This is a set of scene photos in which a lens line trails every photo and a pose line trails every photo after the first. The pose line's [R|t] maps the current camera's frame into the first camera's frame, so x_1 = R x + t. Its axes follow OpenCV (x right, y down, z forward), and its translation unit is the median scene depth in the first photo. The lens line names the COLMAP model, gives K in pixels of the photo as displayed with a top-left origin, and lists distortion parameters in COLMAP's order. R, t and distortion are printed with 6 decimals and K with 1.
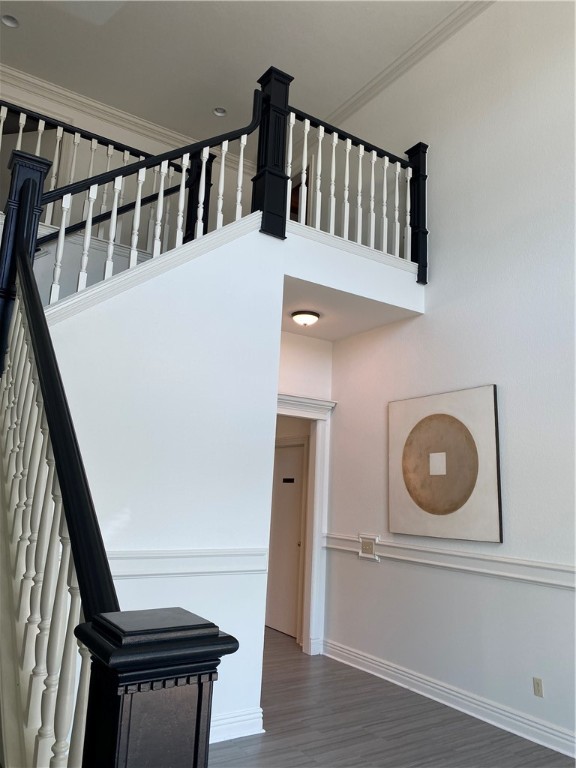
lens RADIAL K [[571.6, 0, 288.0], [0, 571.6, 384.0], [0, 0, 1]] dist [0.007619, 0.002351]
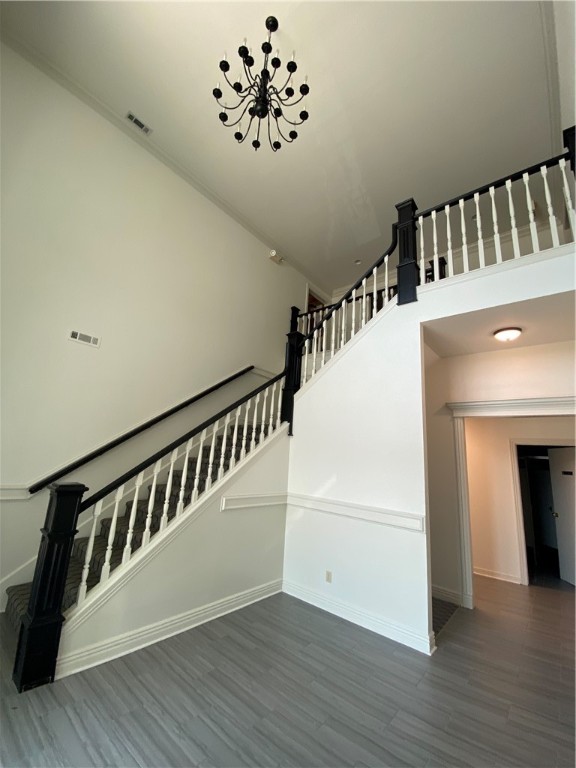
lens RADIAL K [[315.9, 0, 288.0], [0, 315.9, 384.0], [0, 0, 1]] dist [-0.002384, -0.000336]
pose [[0.272725, -0.239886, -0.931706, 0.616998], [0.116170, 0.969542, -0.215623, 0.095018], [0.955053, -0.049430, 0.292286, 0.431712]]
